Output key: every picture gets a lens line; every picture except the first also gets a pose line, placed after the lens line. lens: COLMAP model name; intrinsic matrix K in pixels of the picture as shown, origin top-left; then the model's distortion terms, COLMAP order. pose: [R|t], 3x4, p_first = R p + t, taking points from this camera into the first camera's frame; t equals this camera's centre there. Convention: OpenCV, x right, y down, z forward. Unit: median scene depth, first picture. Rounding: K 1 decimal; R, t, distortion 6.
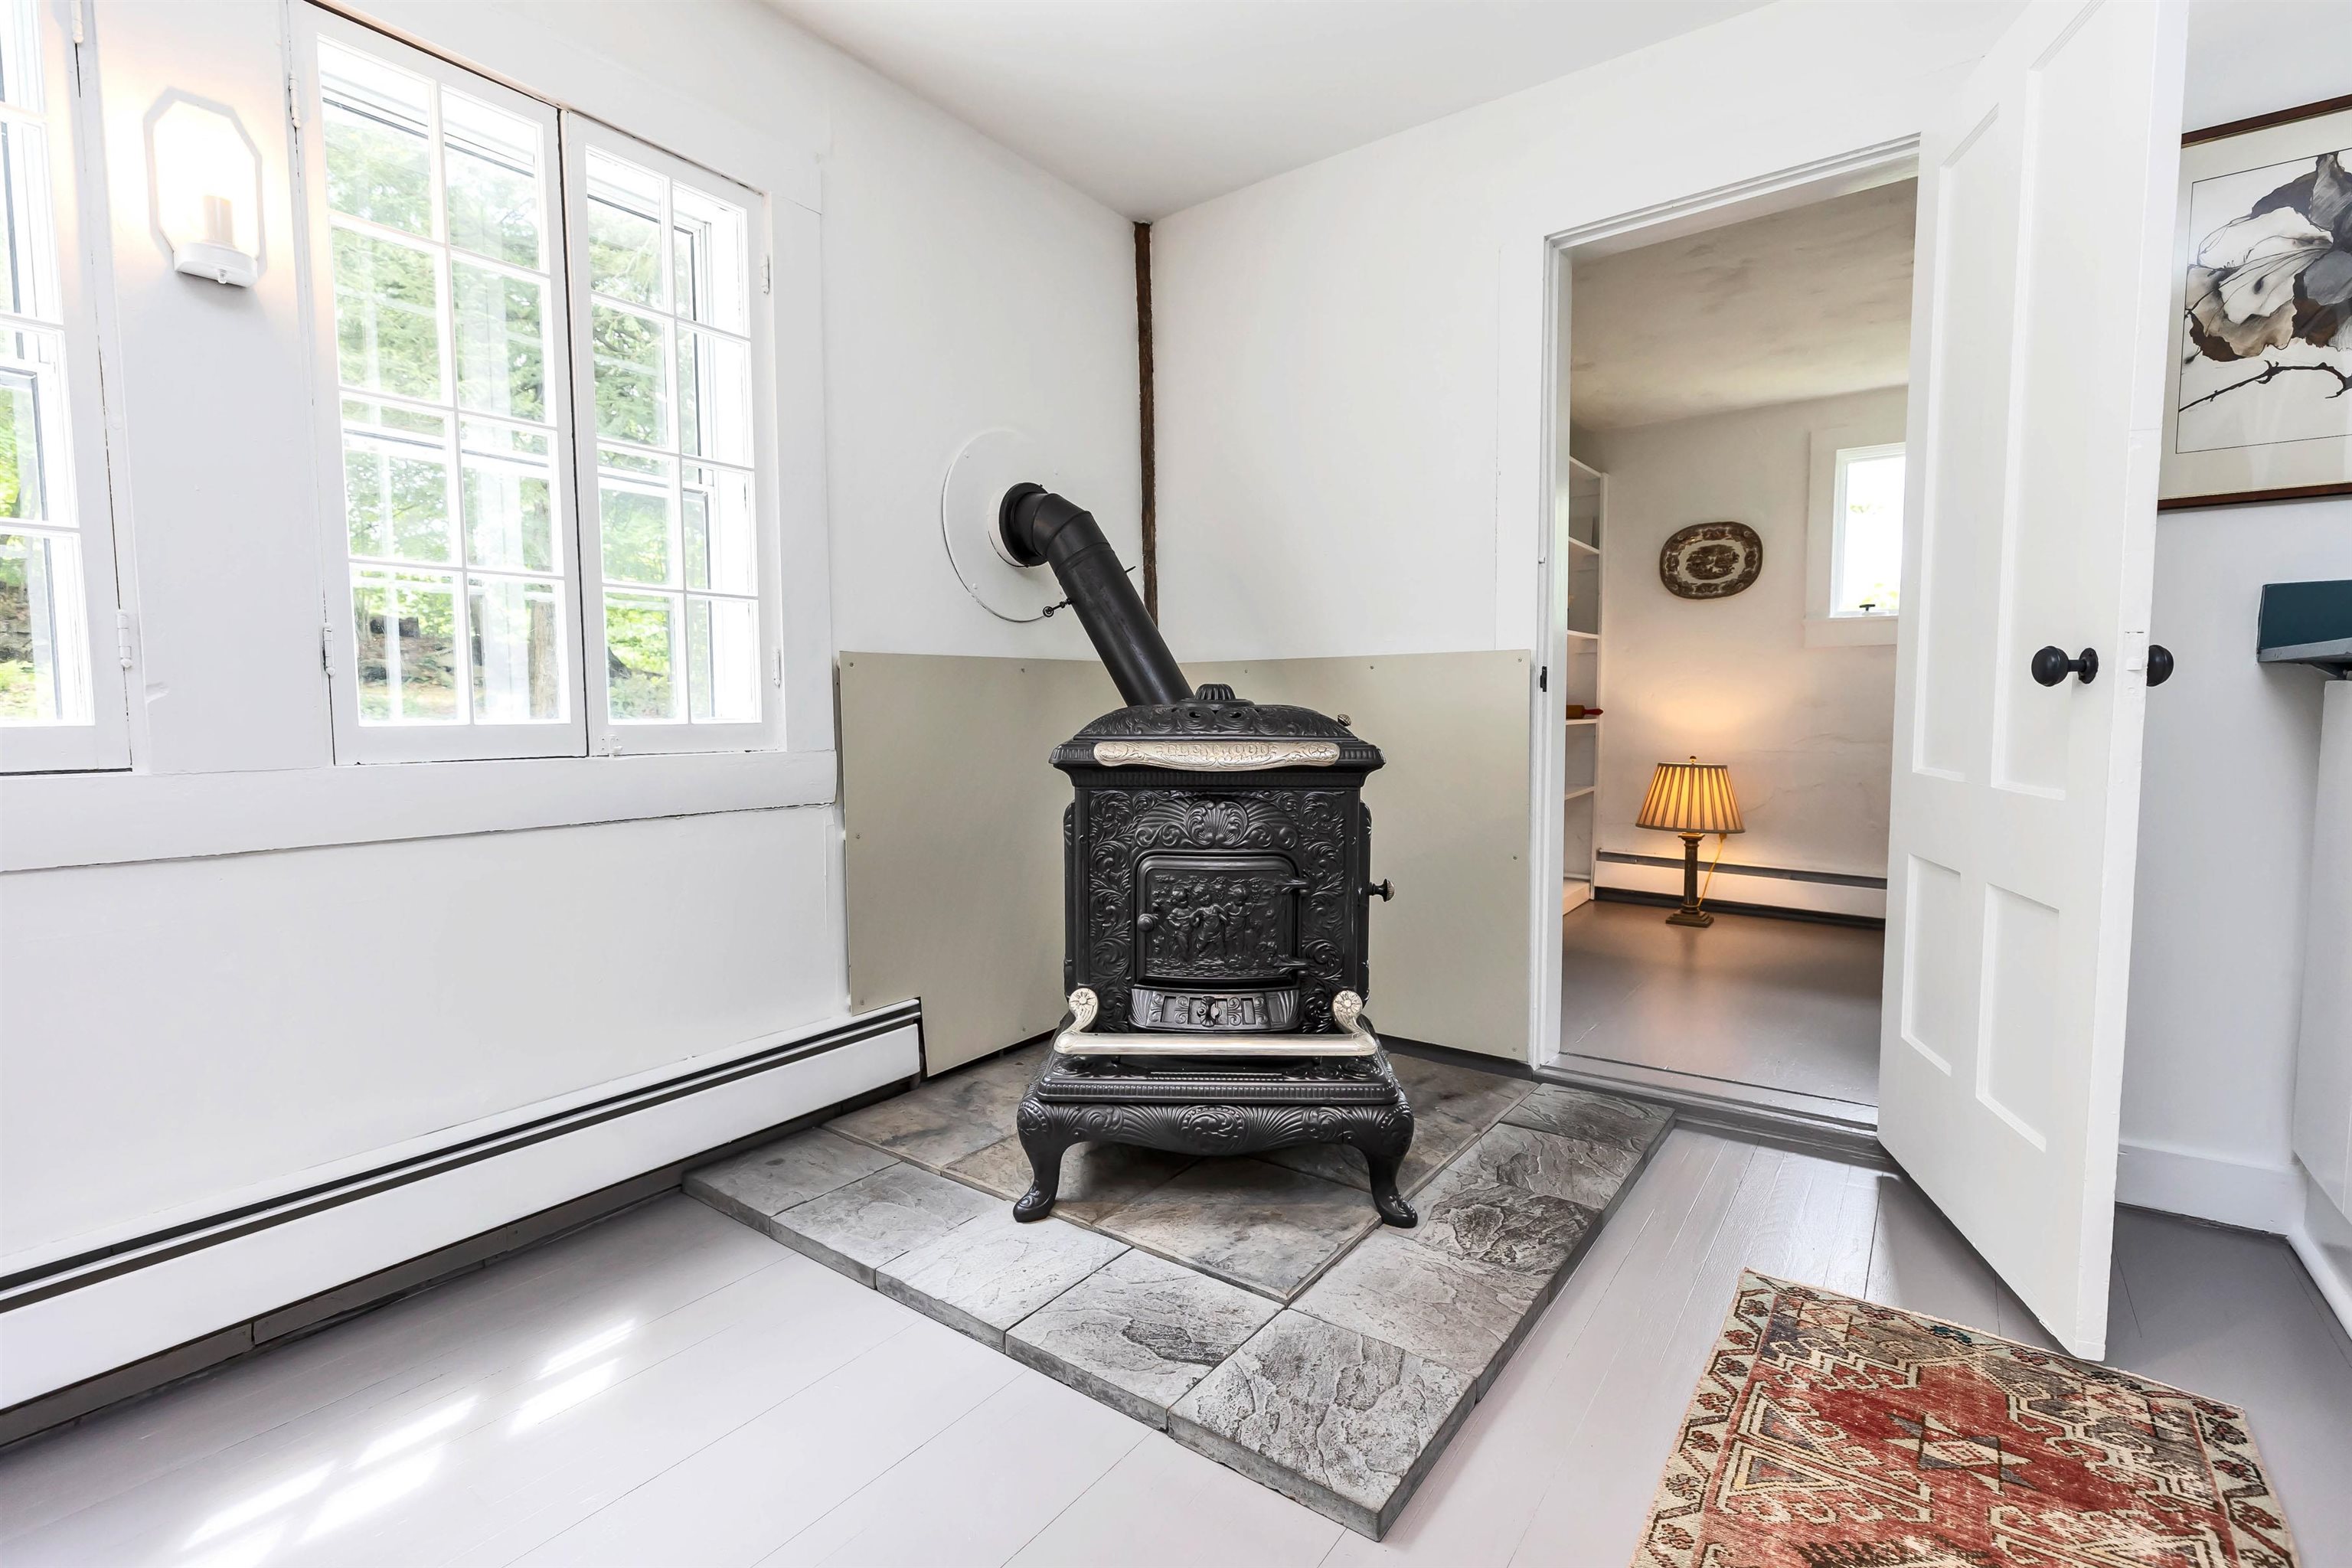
lens RADIAL K [[1056.0, 0, 1182.0], [0, 1056.0, 778.3], [0, 0, 1]] dist [0.001663, -0.000621]
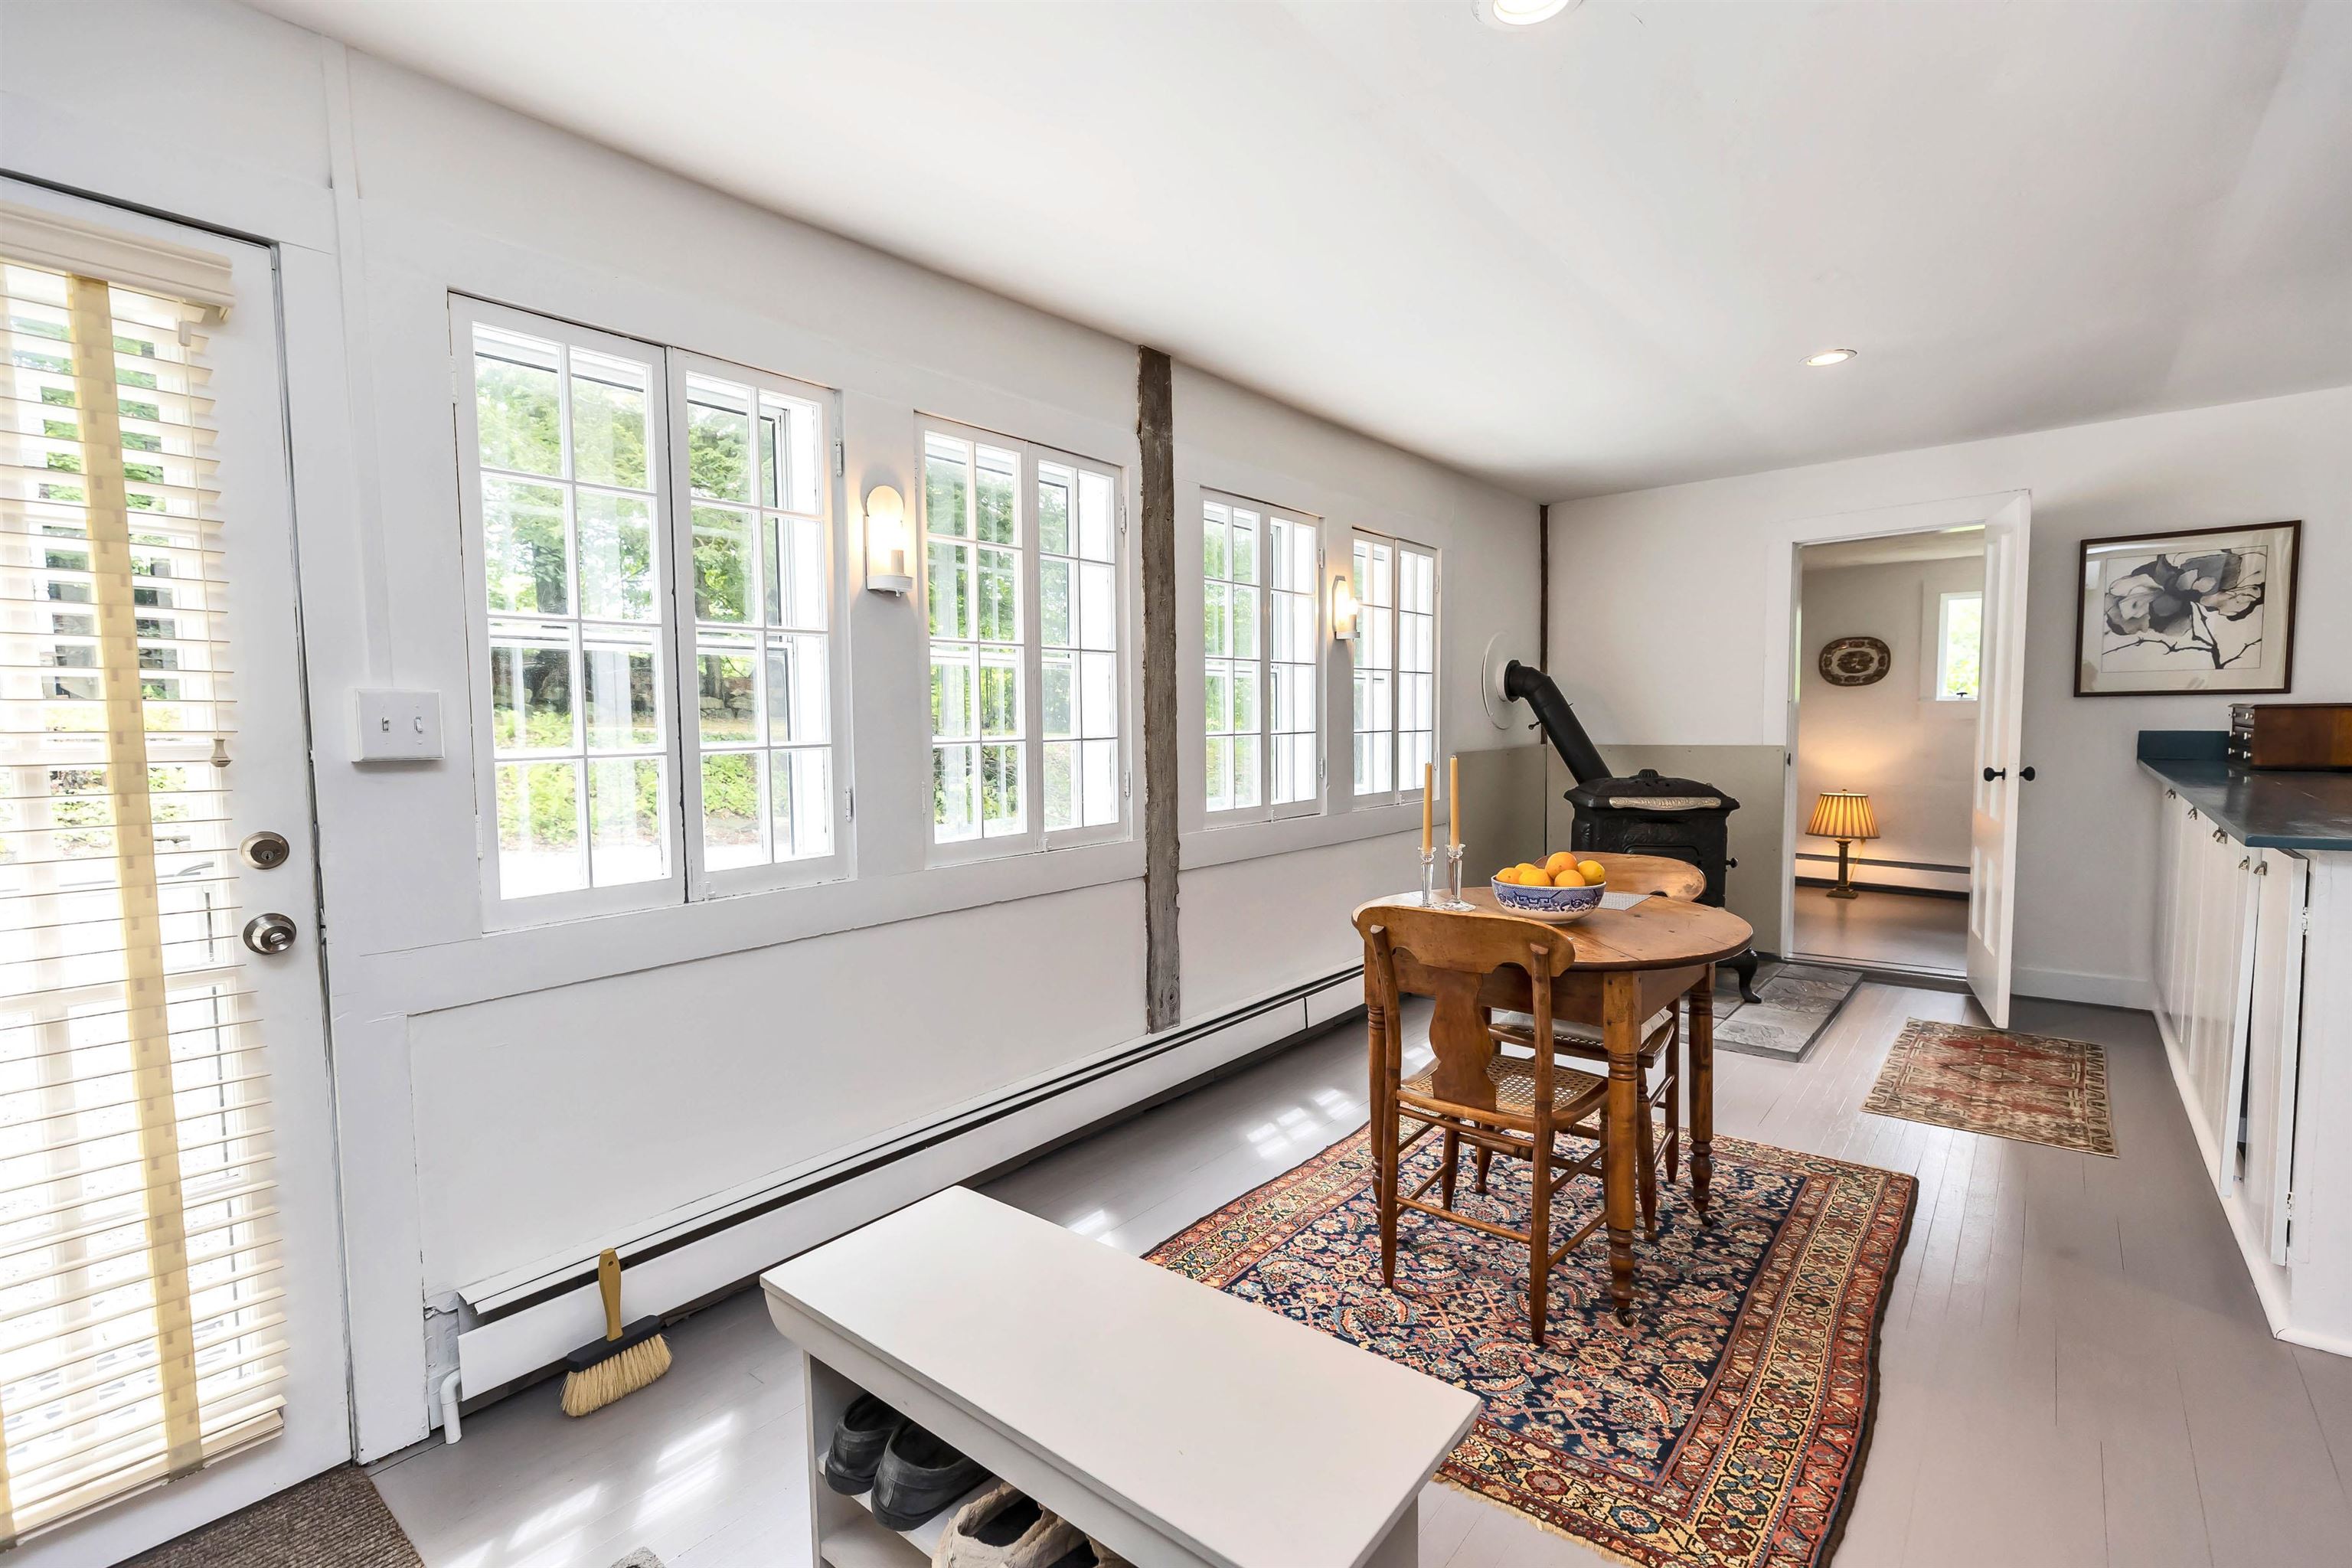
lens RADIAL K [[1056.0, 0, 1169.1], [0, 1056.0, 794.0], [0, 0, 1]] dist [0.001663, -0.000621]
pose [[0.997644, -0.003997, -0.068483, -0.568797], [0.004333, 0.999979, 0.004763, -0.037000], [0.068463, -0.005049, 0.997641, -0.878919]]
